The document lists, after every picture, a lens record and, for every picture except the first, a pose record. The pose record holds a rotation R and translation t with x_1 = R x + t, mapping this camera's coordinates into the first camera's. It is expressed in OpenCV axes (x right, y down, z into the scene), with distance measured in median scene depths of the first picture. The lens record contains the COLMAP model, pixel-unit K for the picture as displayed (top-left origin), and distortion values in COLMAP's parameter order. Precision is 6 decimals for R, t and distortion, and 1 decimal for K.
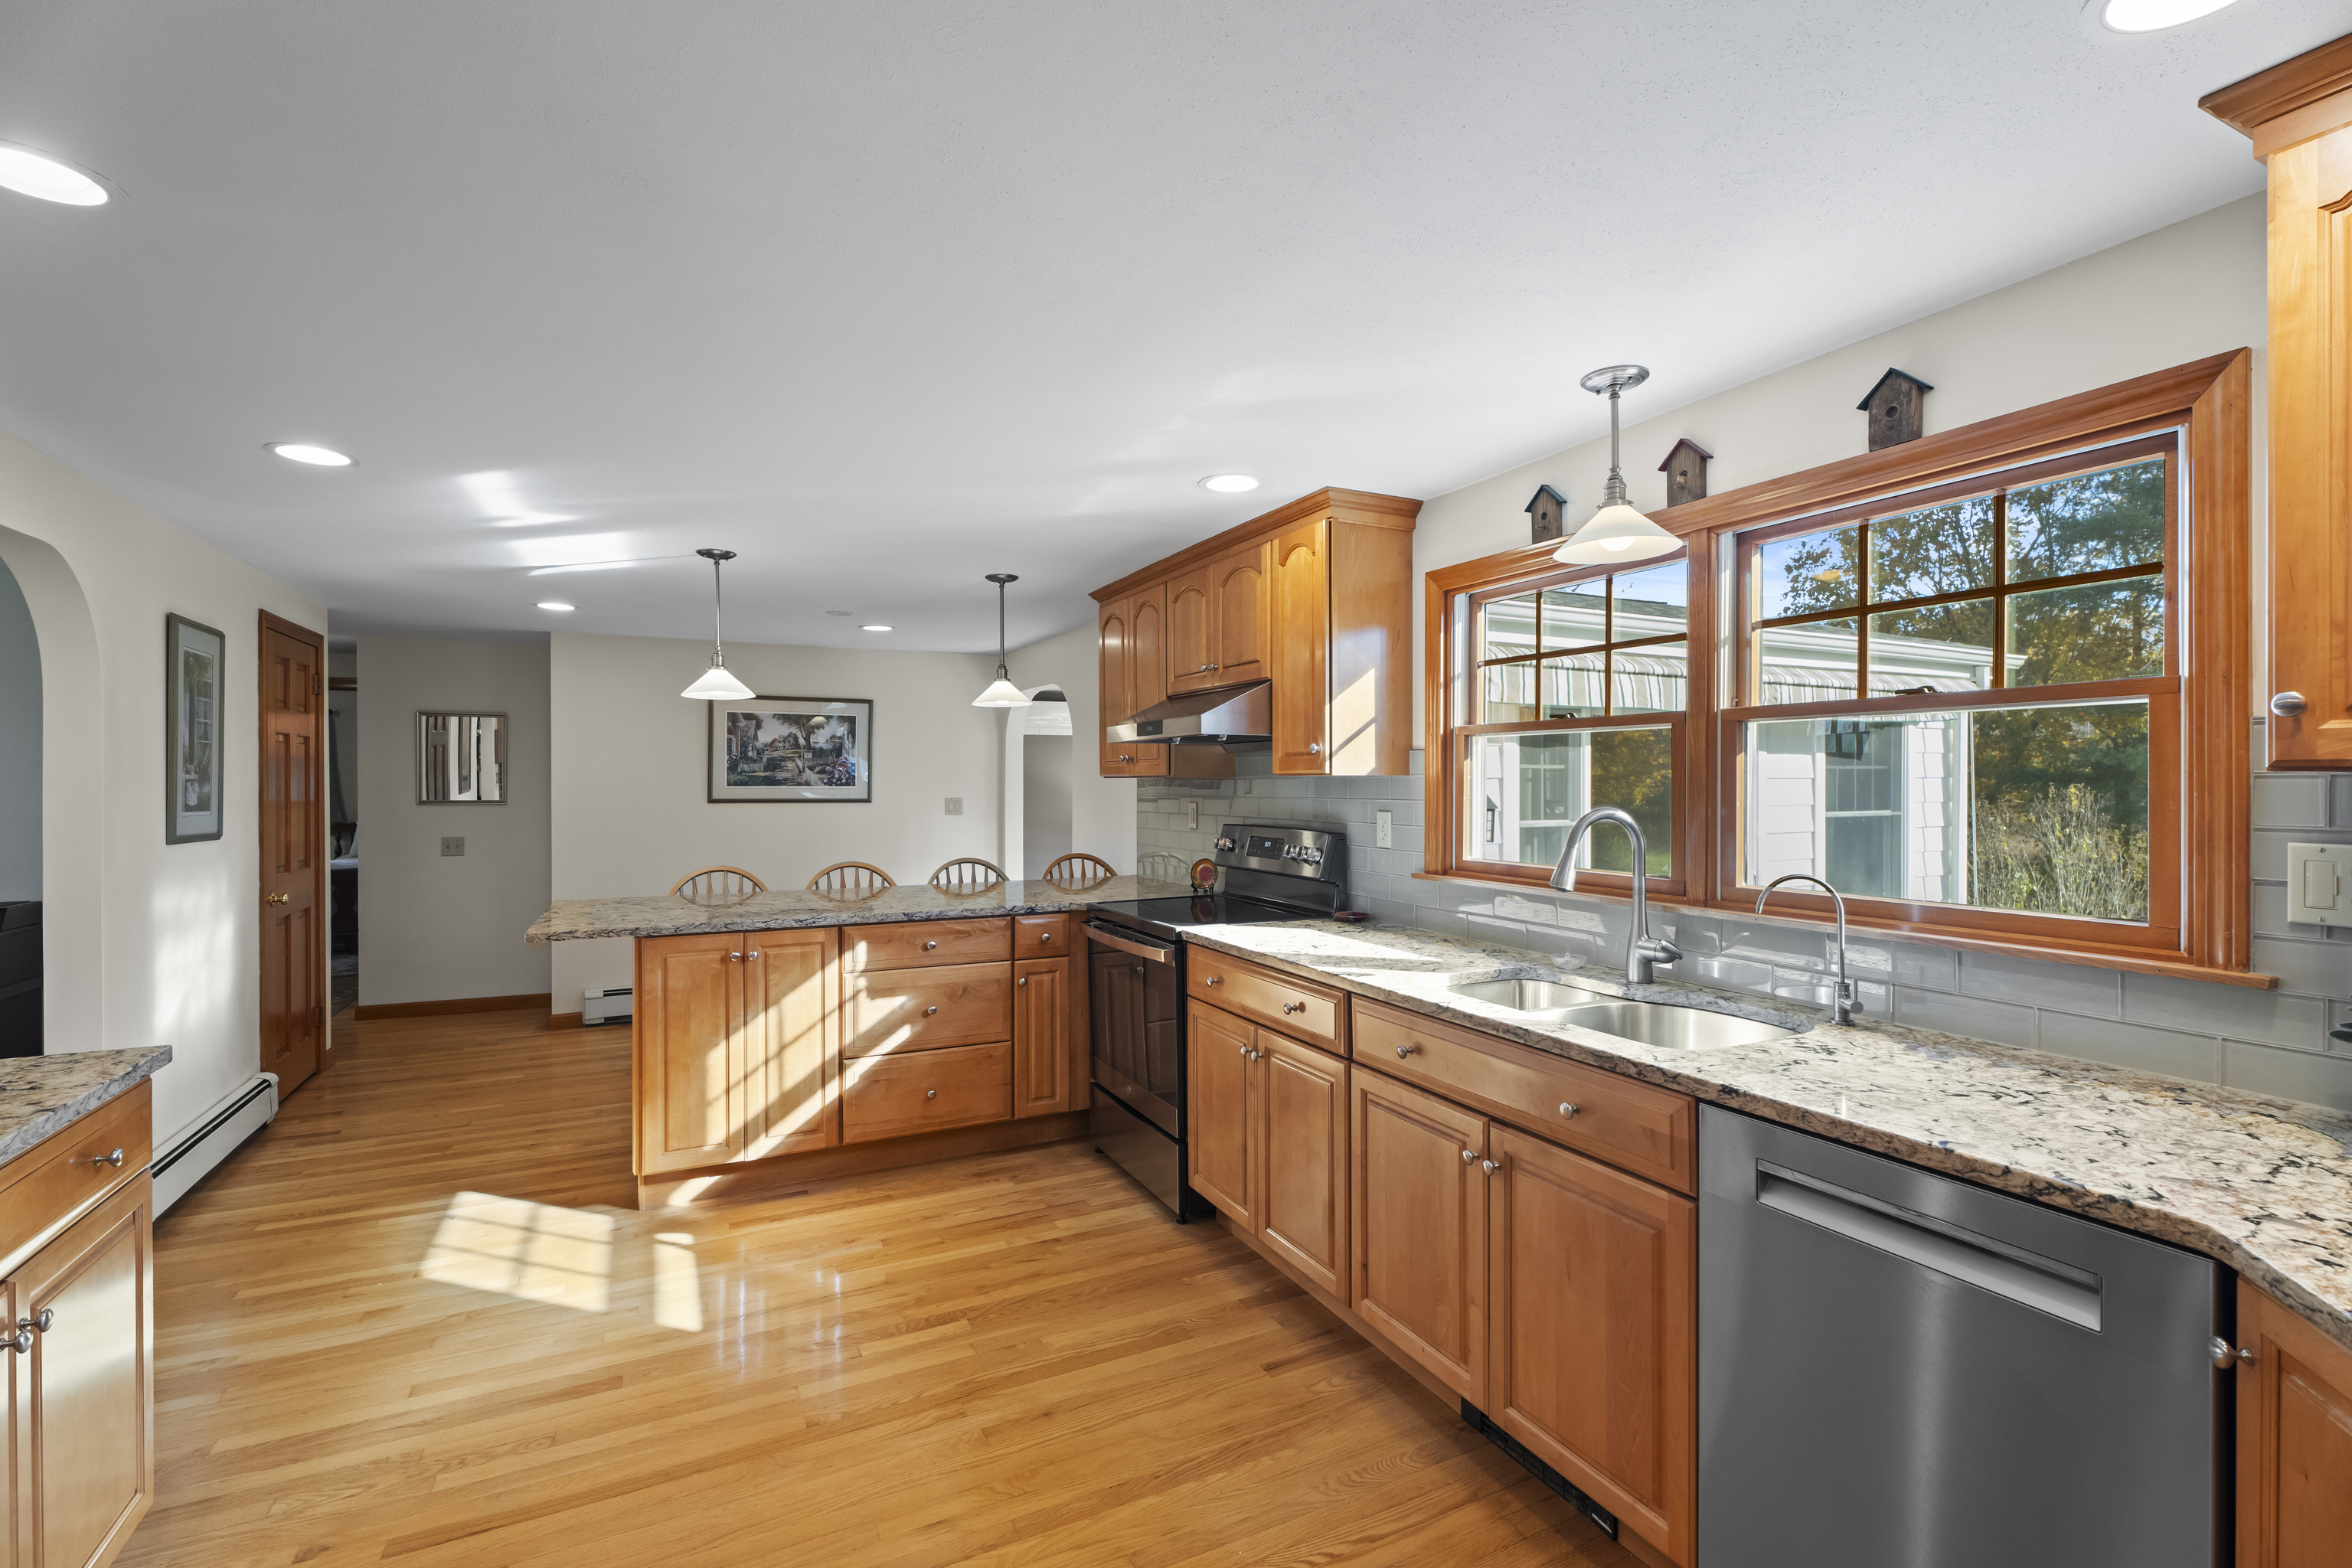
lens RADIAL K [[1041.8, 0, 1168.8], [0, 1041.8, 779.4], [0, 0, 1]] dist [0.000283, -0.000444]
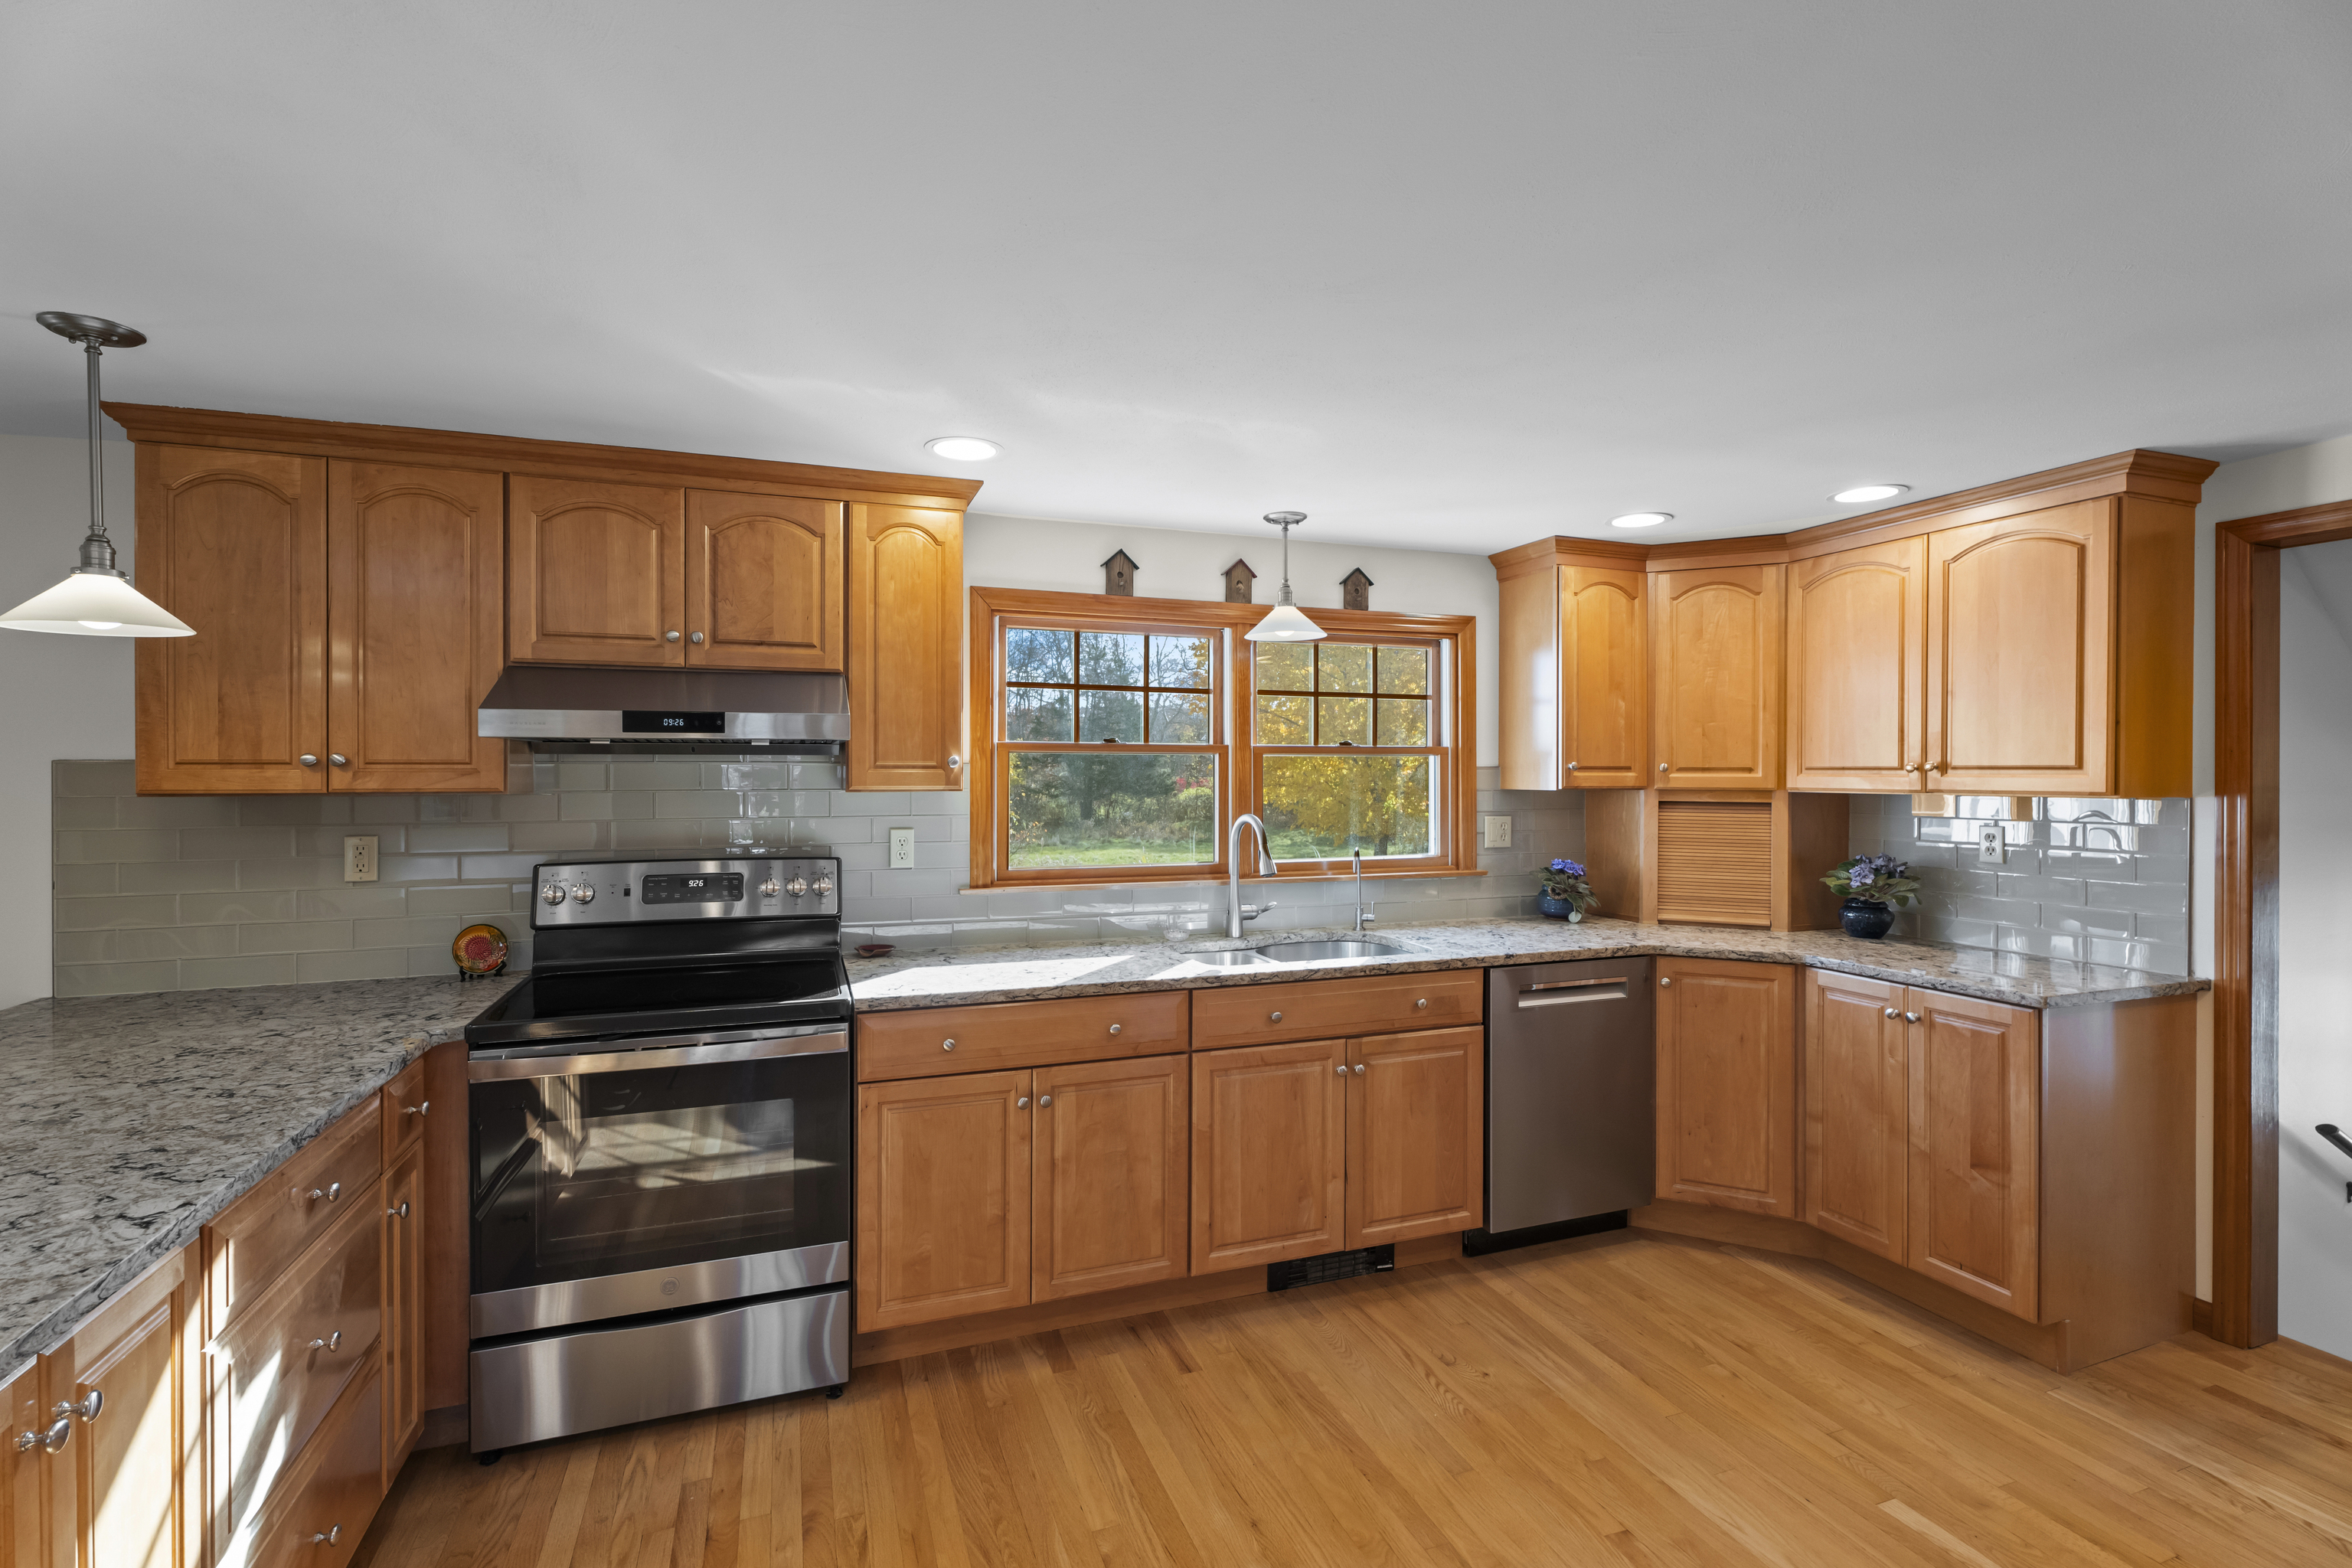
lens RADIAL K [[1041.8, 0, 1168.8], [0, 1041.8, 779.4], [0, 0, 1]] dist [0.000283, -0.000444]
pose [[0.097890, -0.006133, 0.995178, -0.796002], [-0.003985, 0.999971, 0.006554, -0.022681], [-0.995189, -0.004608, 0.097862, 0.786213]]
